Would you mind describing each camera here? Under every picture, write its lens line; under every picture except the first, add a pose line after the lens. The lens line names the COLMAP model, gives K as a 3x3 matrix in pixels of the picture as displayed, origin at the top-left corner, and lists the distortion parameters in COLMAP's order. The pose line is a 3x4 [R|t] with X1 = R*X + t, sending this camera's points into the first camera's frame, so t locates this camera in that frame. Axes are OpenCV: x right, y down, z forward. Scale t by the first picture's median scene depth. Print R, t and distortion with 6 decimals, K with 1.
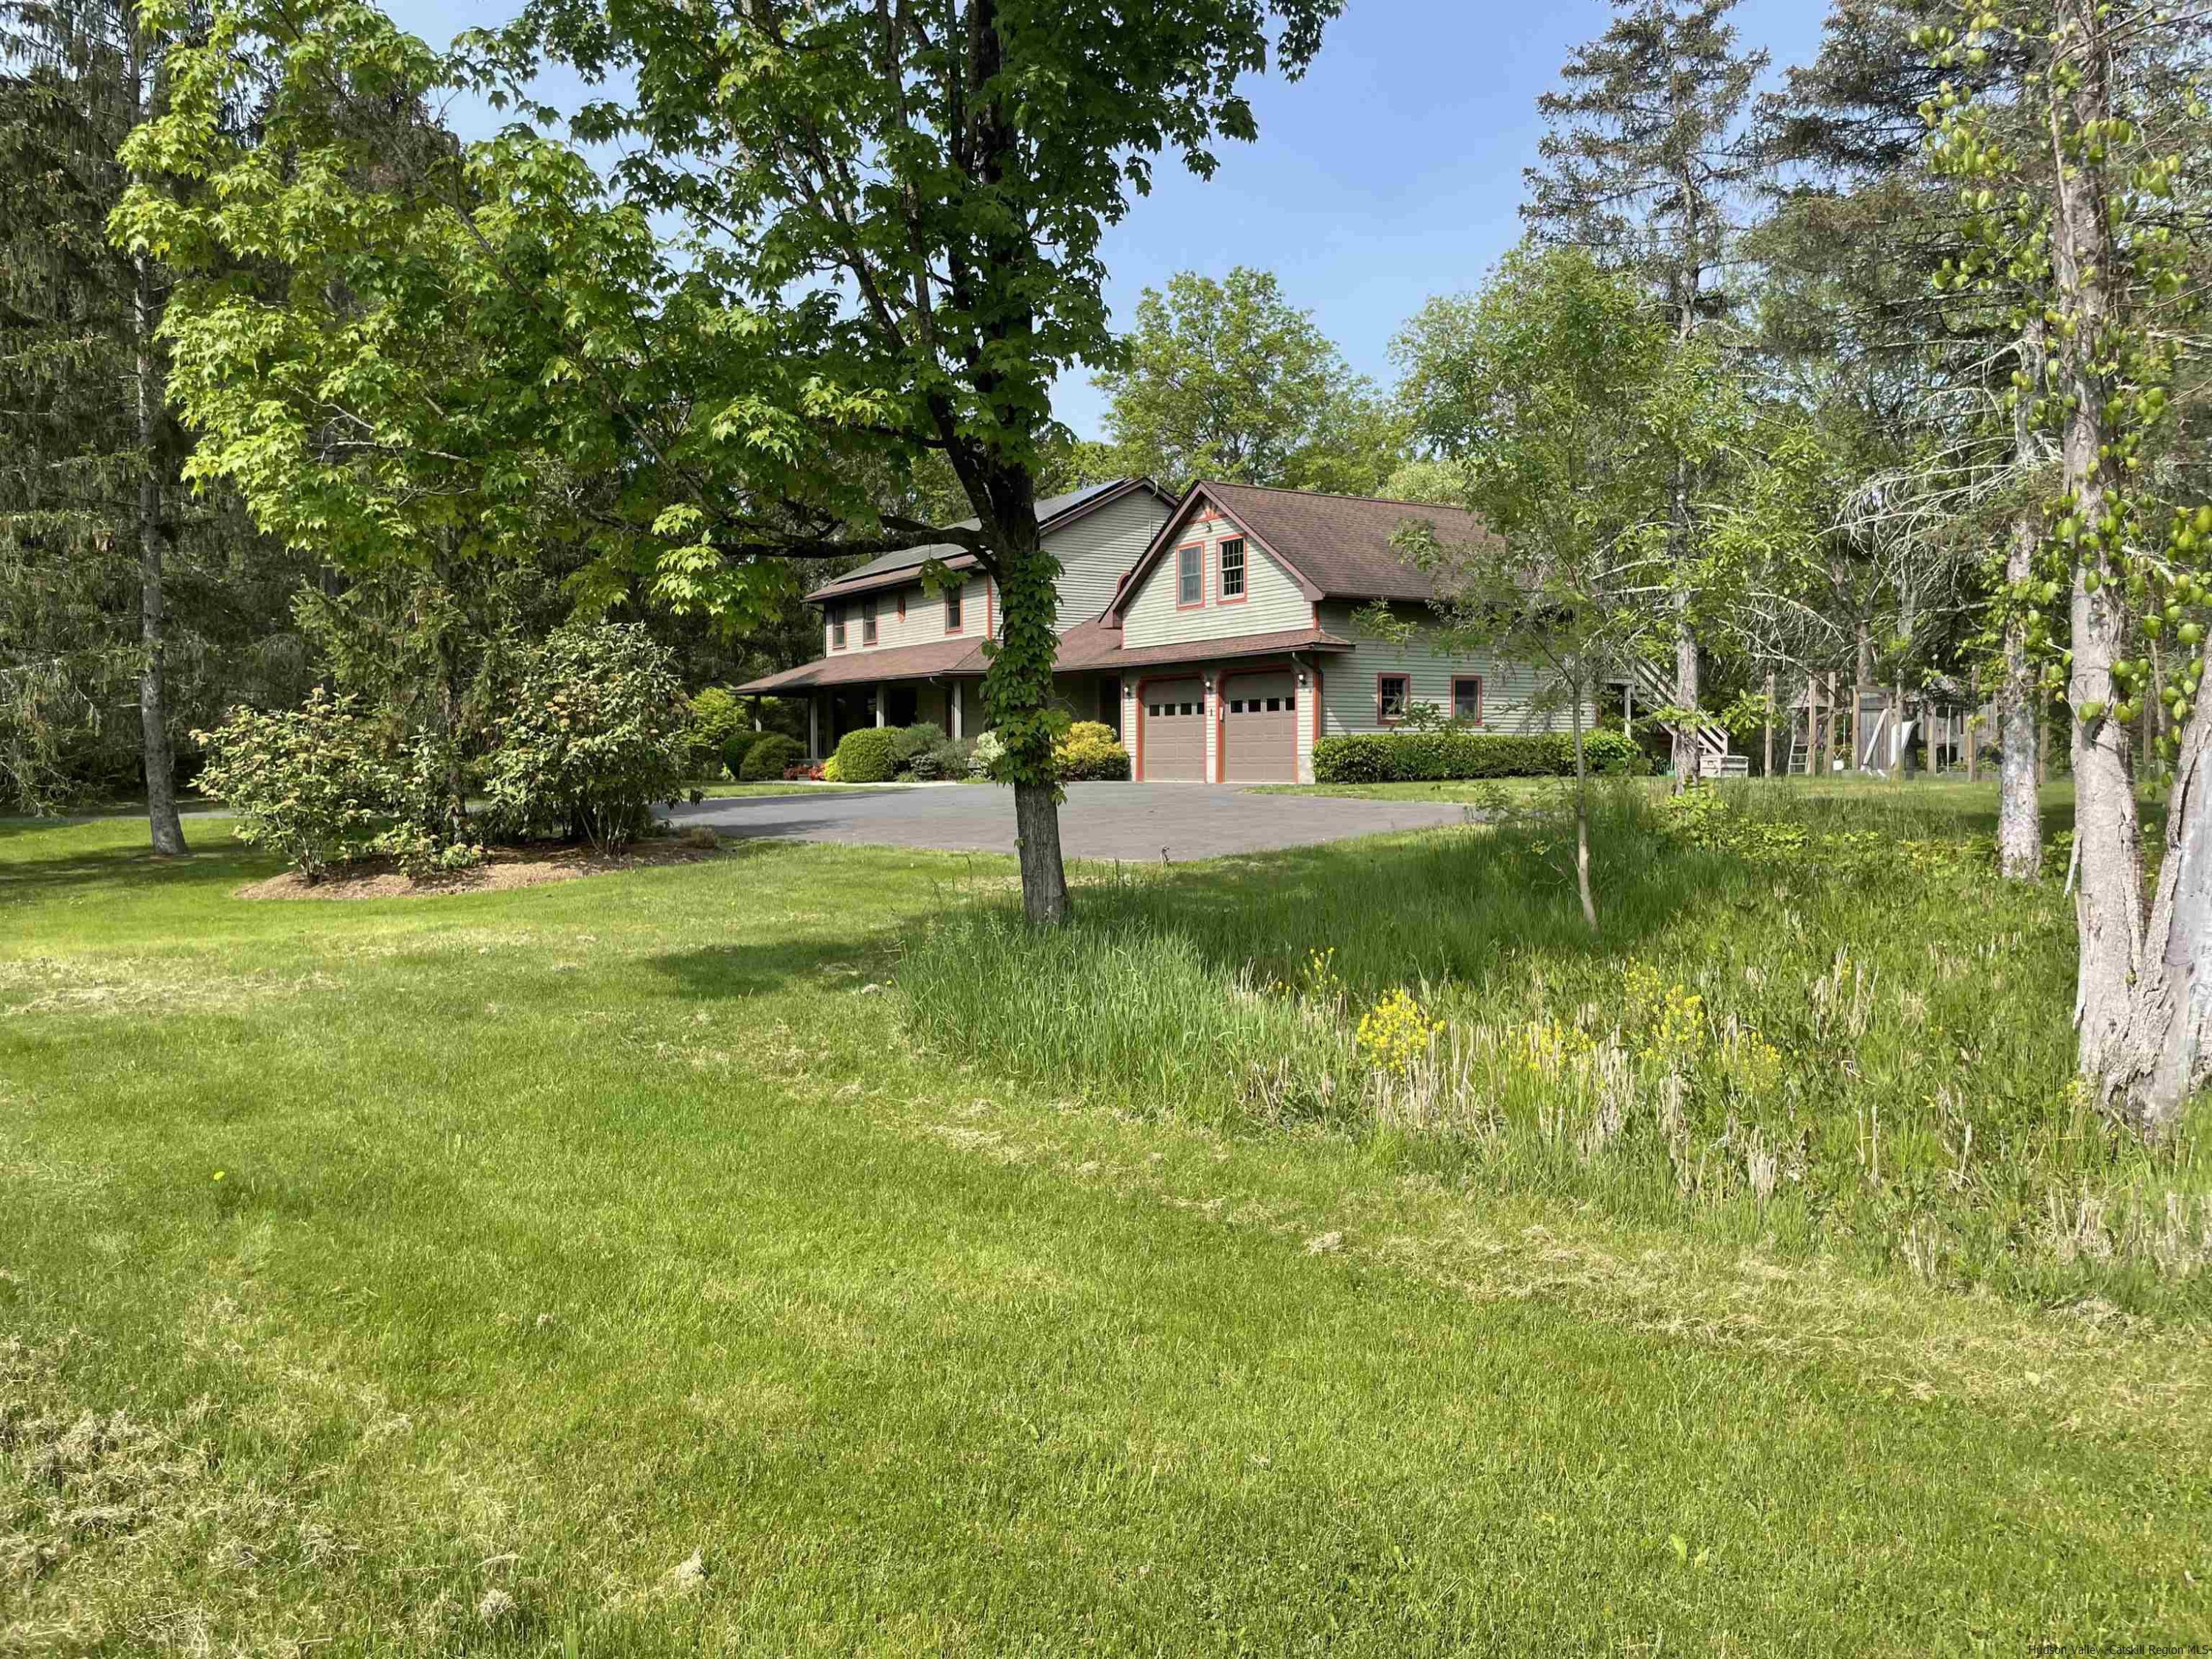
lens RADIAL K [[1719.0, 0, 1104.6], [0, 1719.0, 820.2], [0, 0, 1]] dist [0.110331, 0.002440]
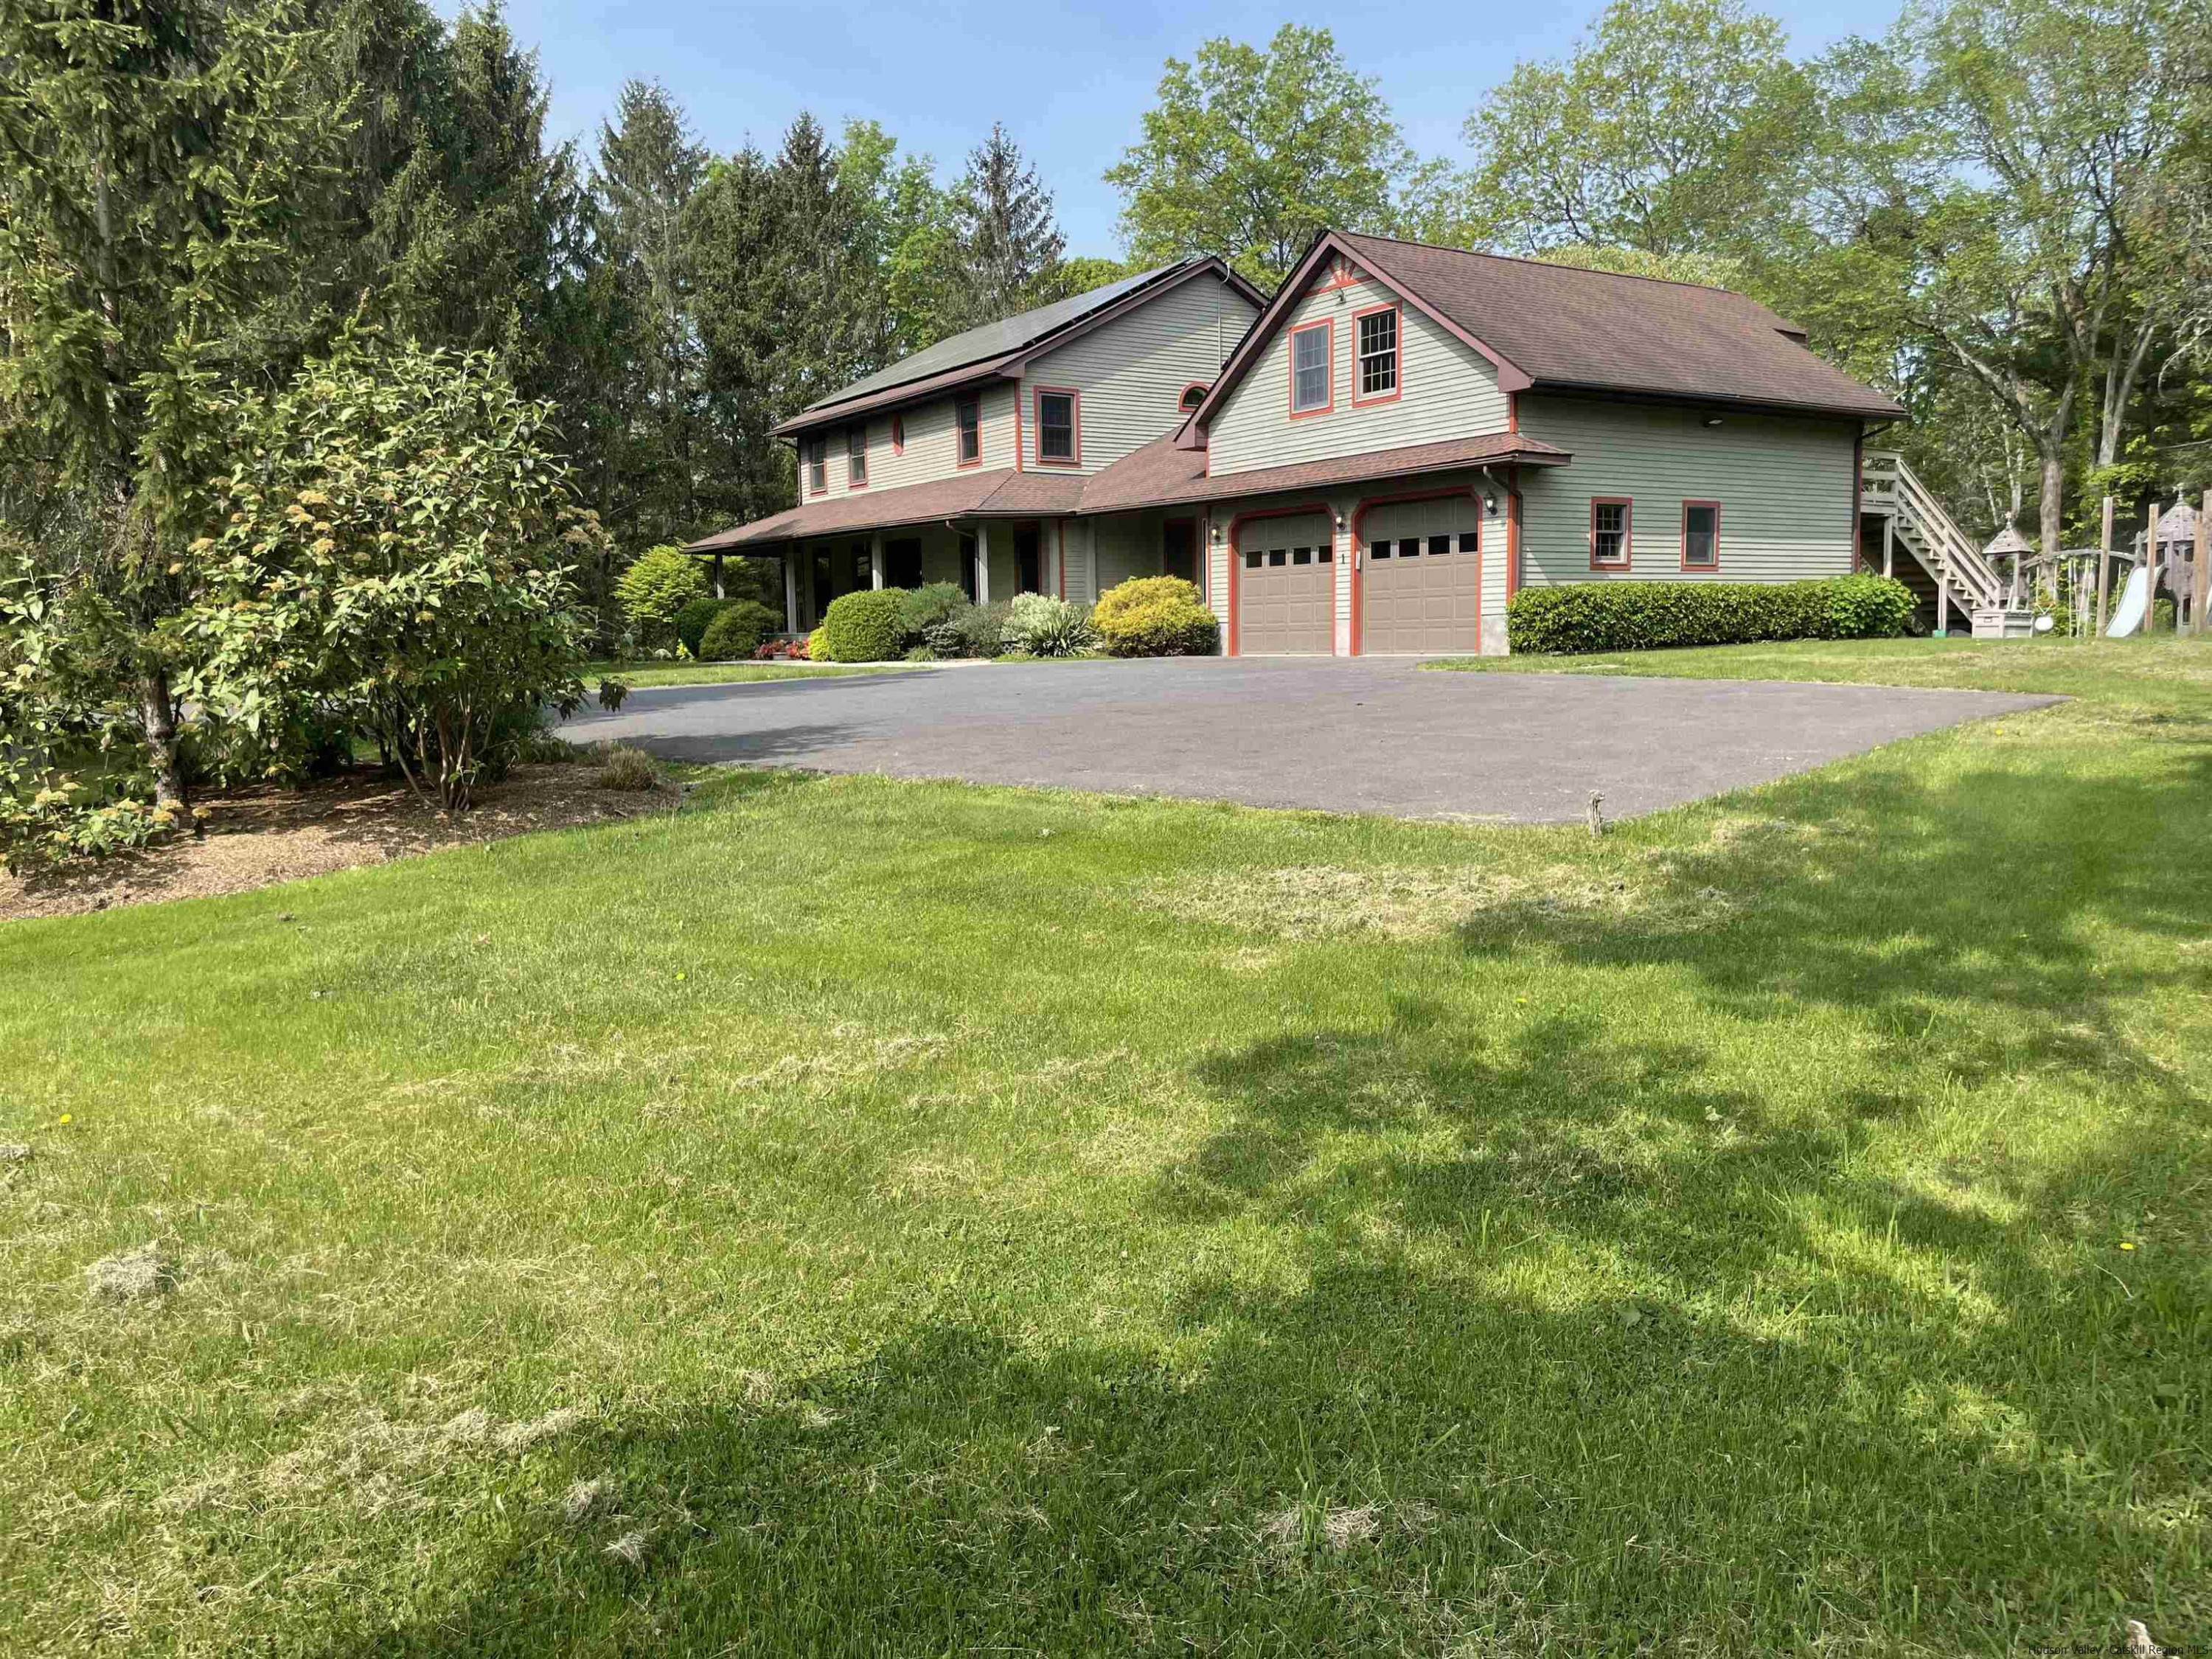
lens RADIAL K [[1732.9, 0, 1092.0], [0, 1732.9, 843.1], [0, 0, 1]] dist [0.051404, -0.009924]
pose [[0.999853, -0.013929, 0.010035, -0.053279], [0.013032, 0.996334, 0.084550, -0.006442], [-0.011176, -0.084407, 0.996369, 0.259581]]
